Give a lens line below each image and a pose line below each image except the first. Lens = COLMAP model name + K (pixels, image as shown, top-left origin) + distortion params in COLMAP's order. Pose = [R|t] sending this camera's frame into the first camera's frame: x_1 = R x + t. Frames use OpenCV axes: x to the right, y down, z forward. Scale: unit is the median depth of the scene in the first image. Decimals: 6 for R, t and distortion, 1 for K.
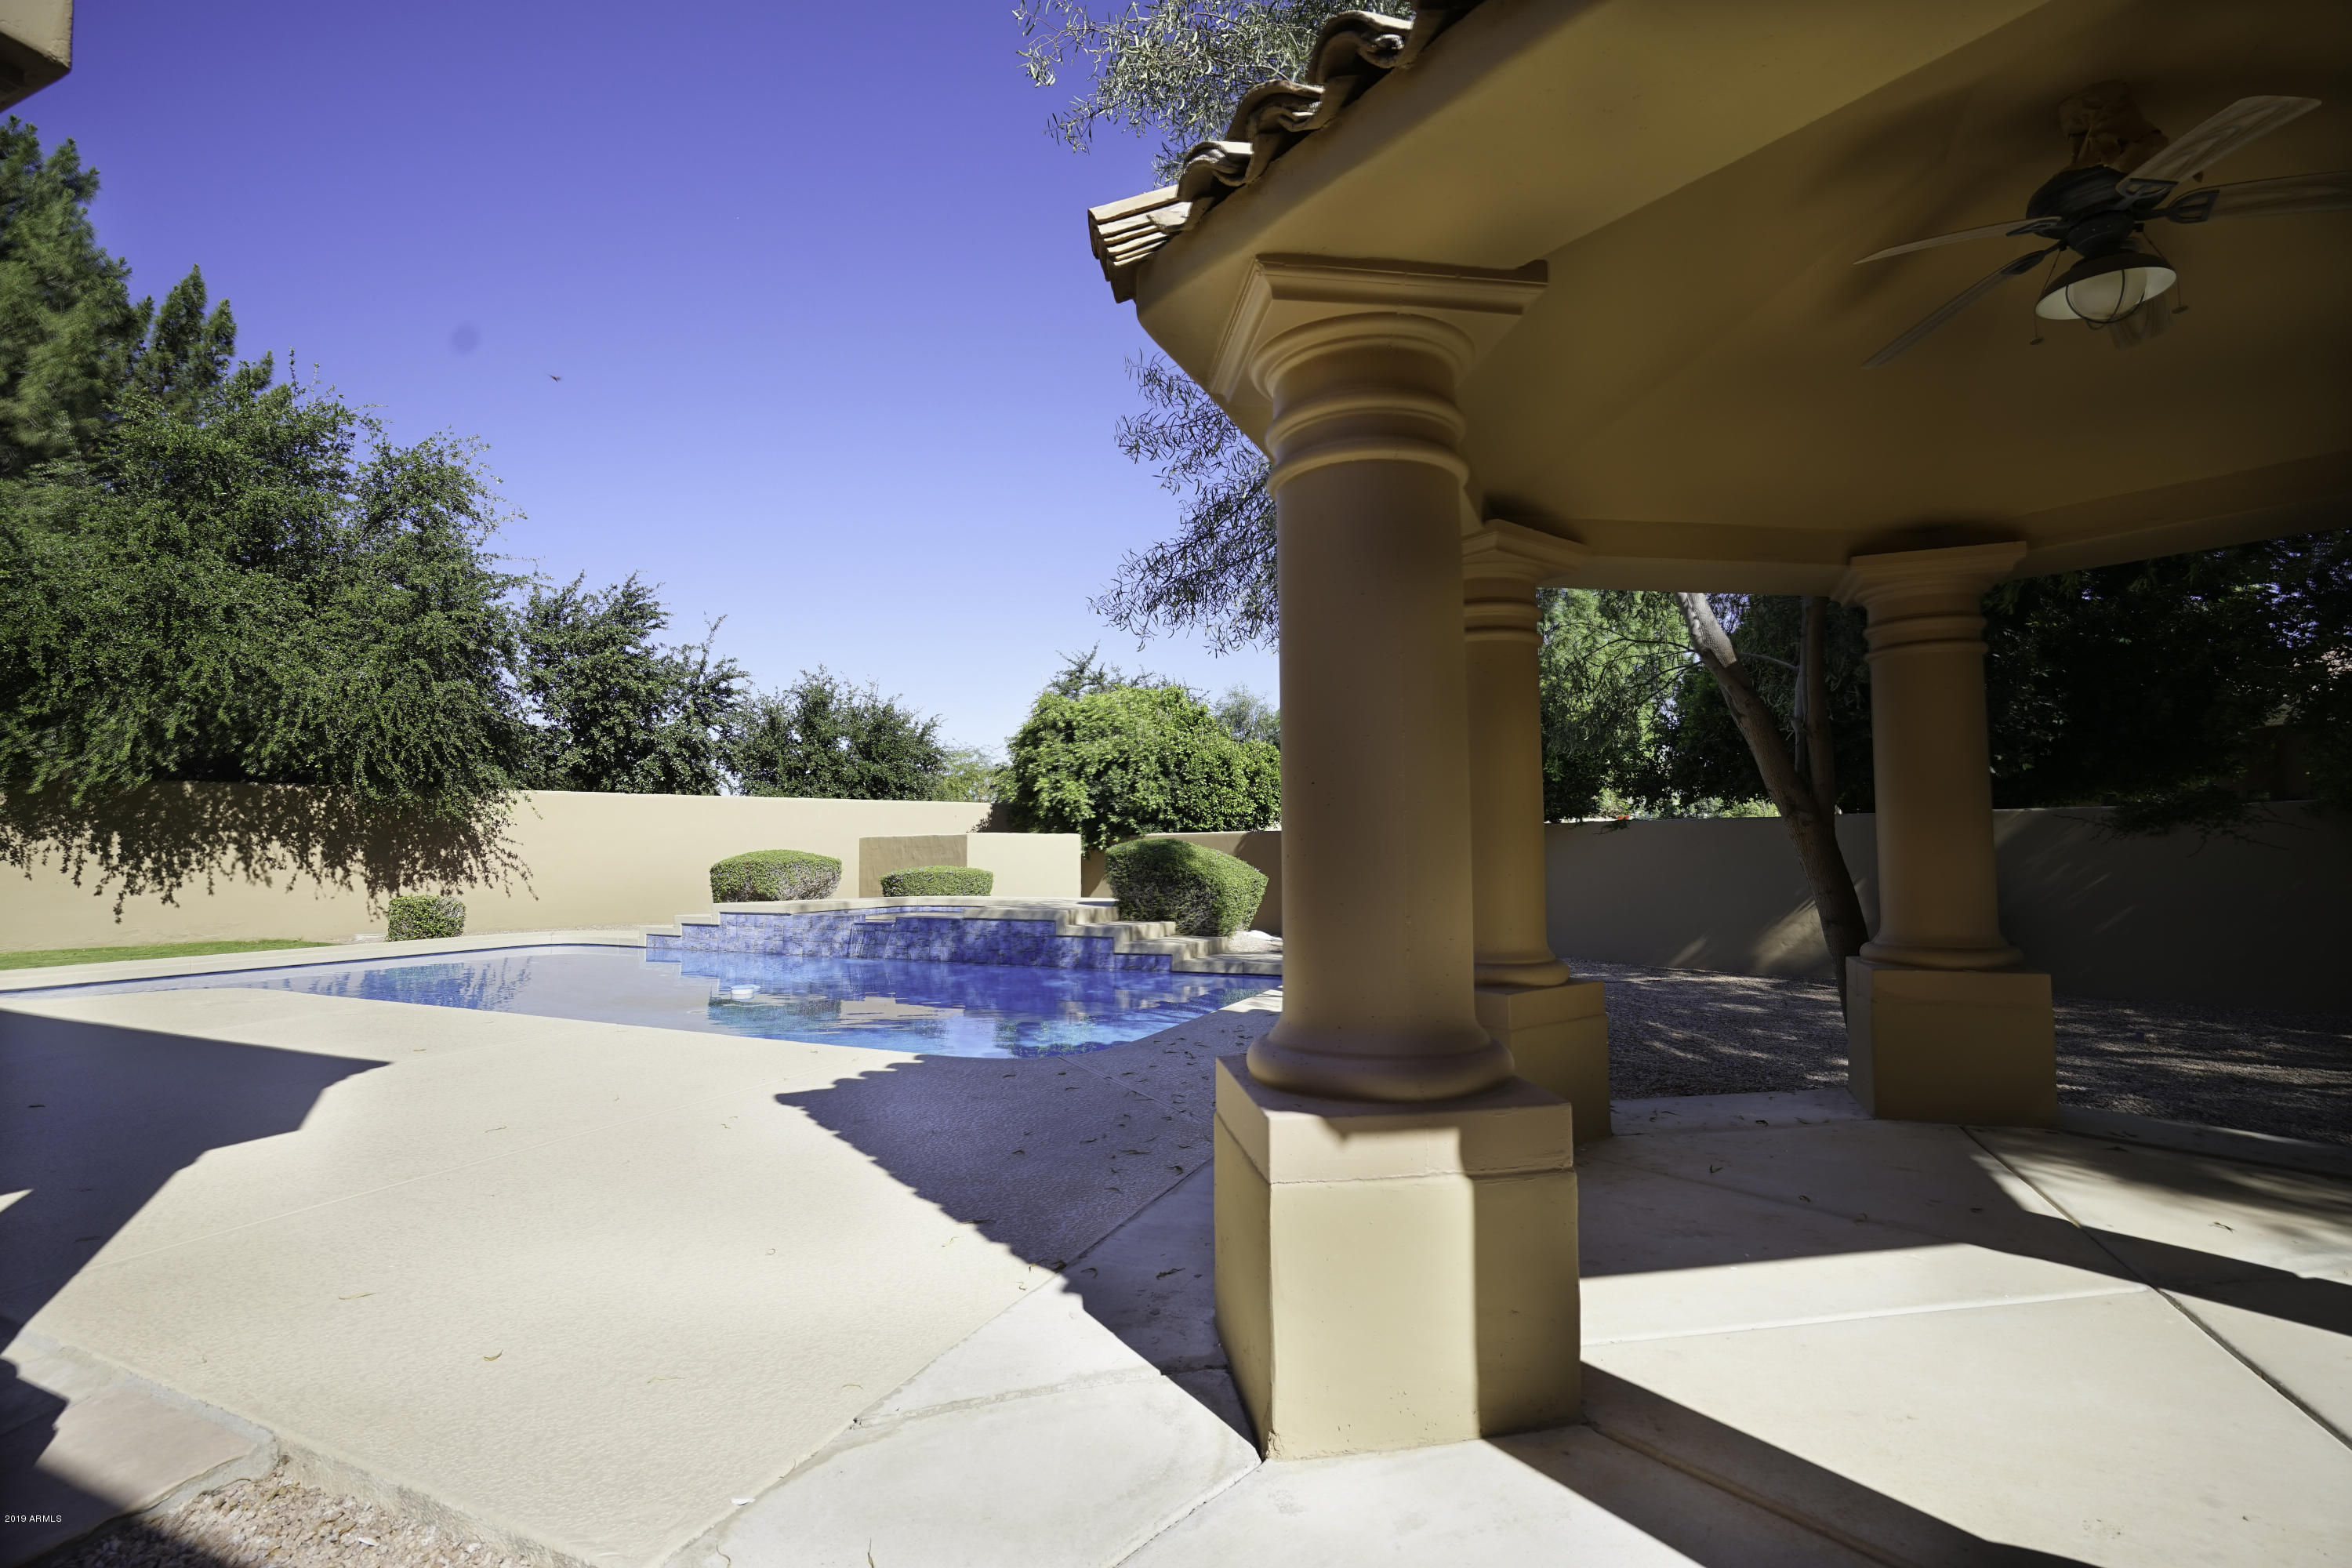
lens RADIAL K [[1078.7, 0, 1189.1], [0, 1078.7, 780.1], [0, 0, 1]] dist [-0.050128, 0.016394]
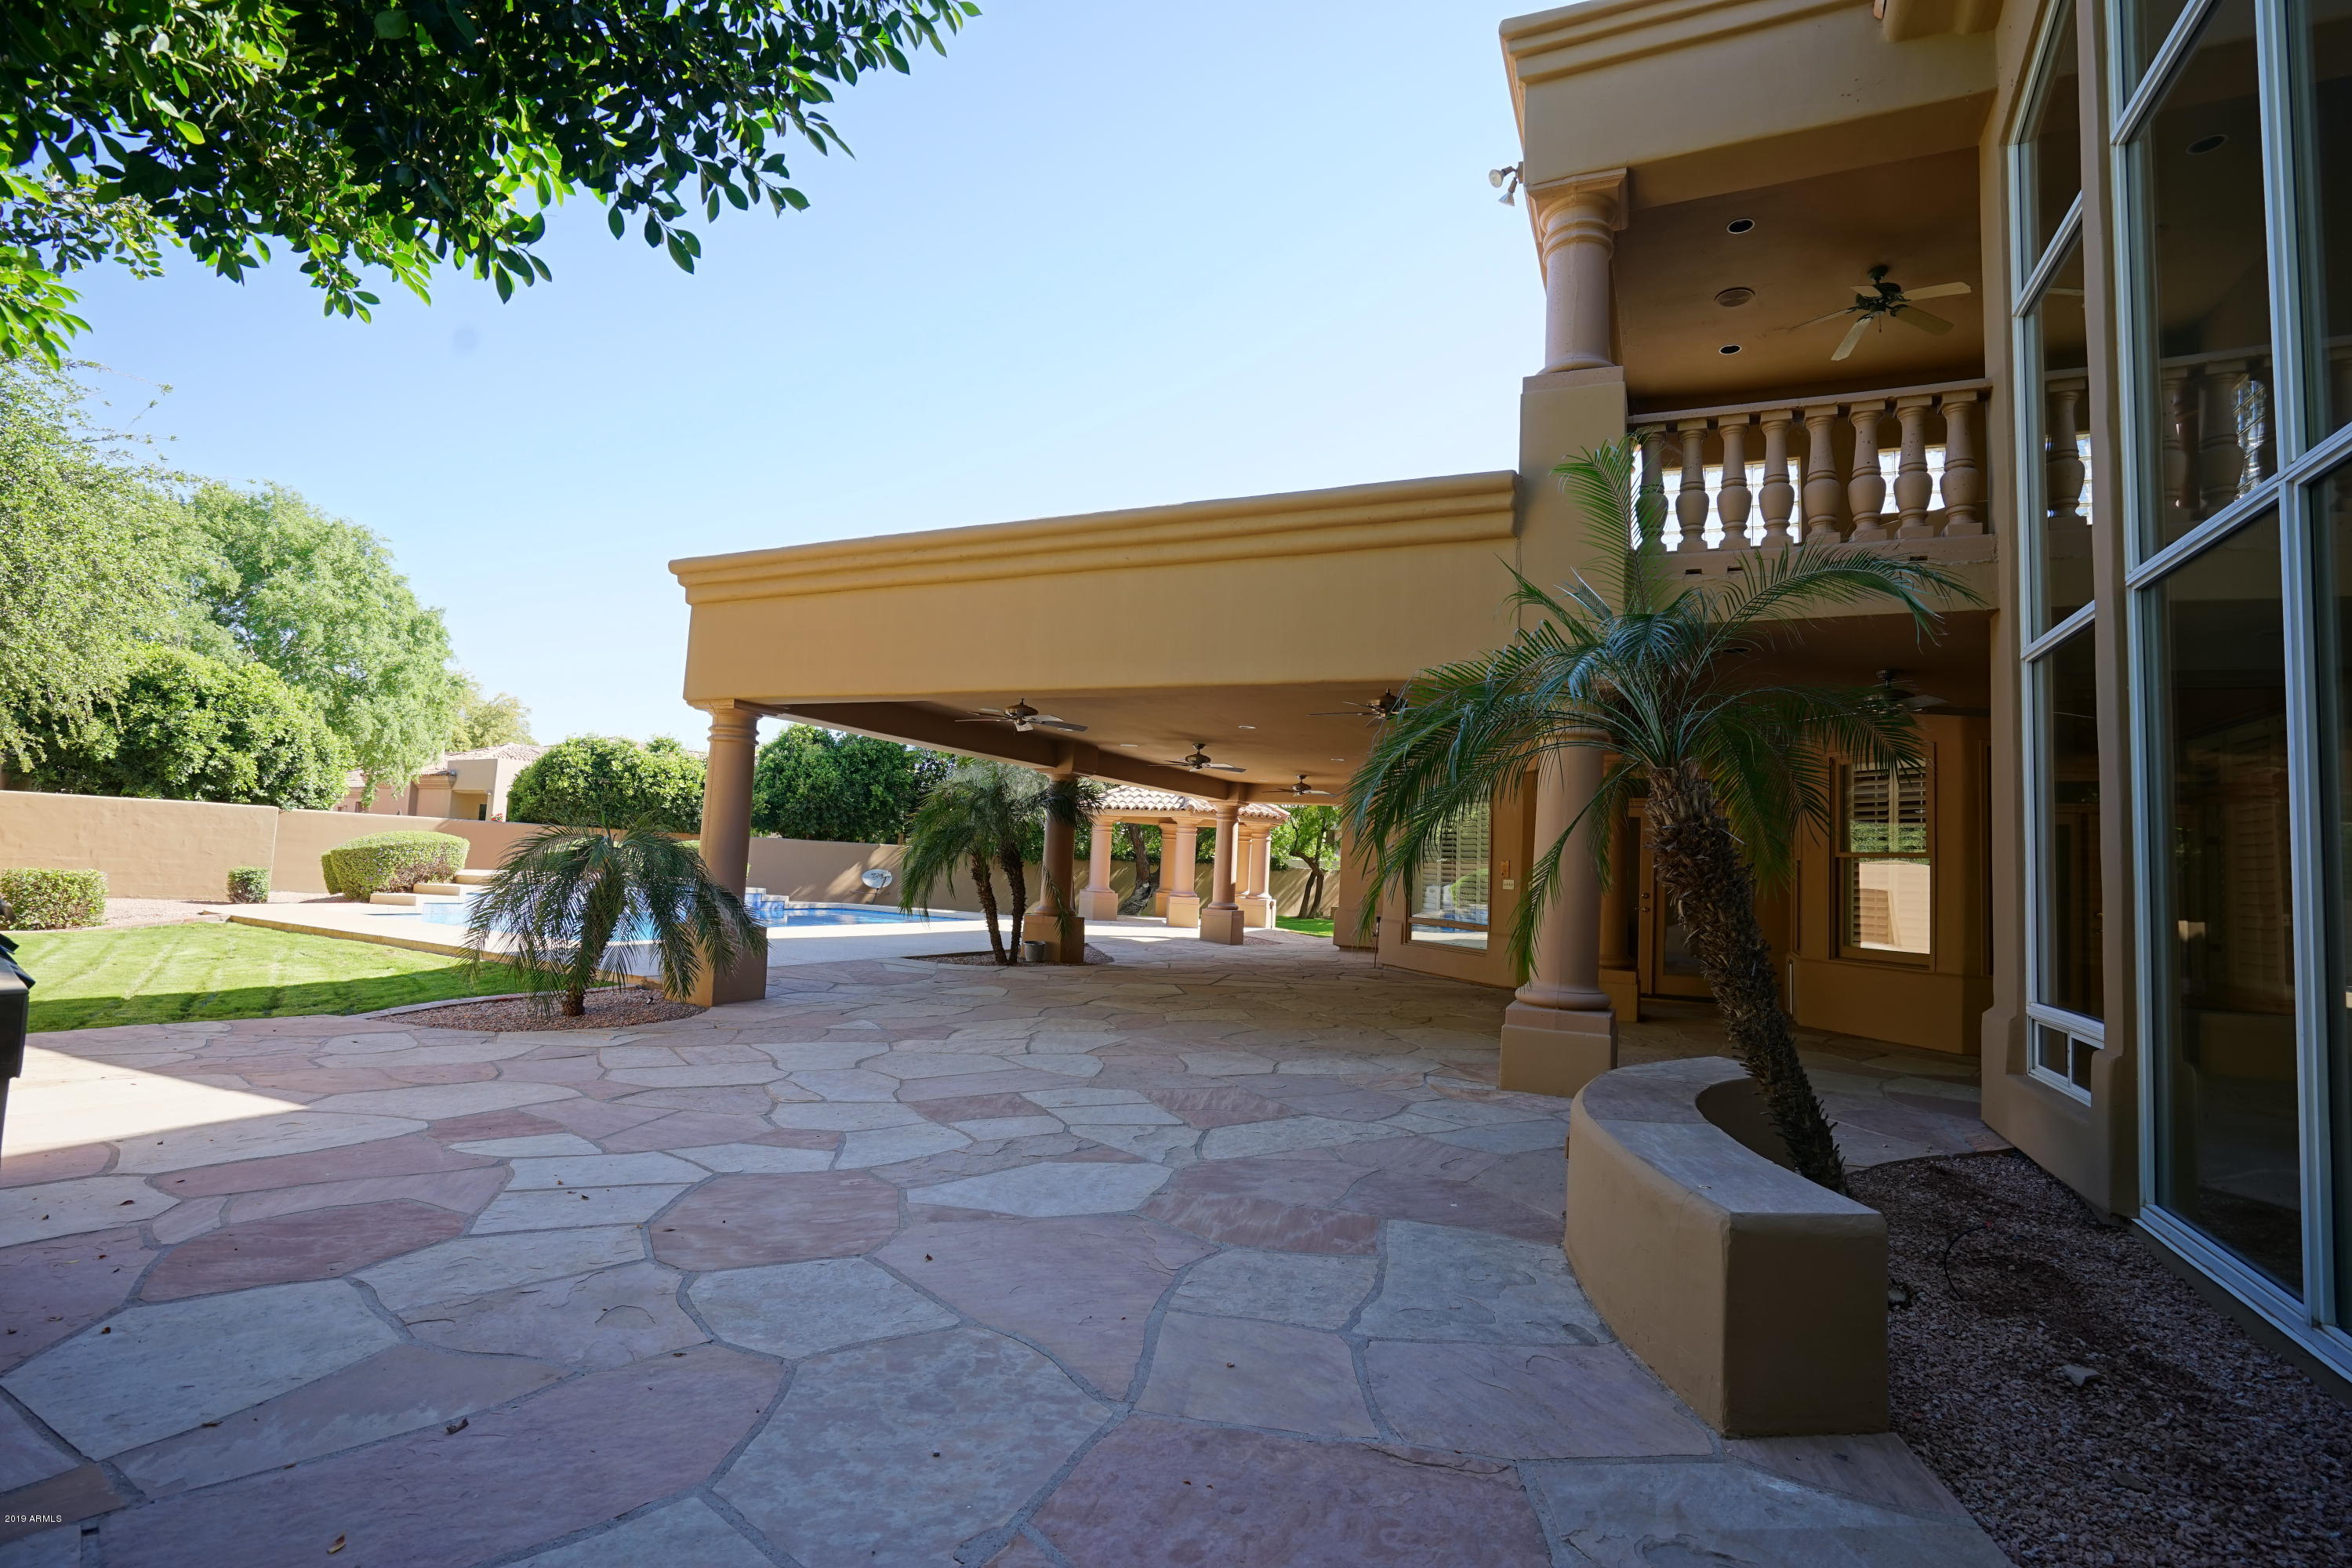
lens RADIAL K [[1078.7, 0, 1184.3], [0, 1078.7, 781.0], [0, 0, 1]] dist [-0.050128, 0.016394]
pose [[0.022739, 0.088409, 0.995825, -1.326888], [-0.116251, 0.989559, -0.085198, 0.009612], [-0.992960, -0.113828, 0.032779, 0.107685]]
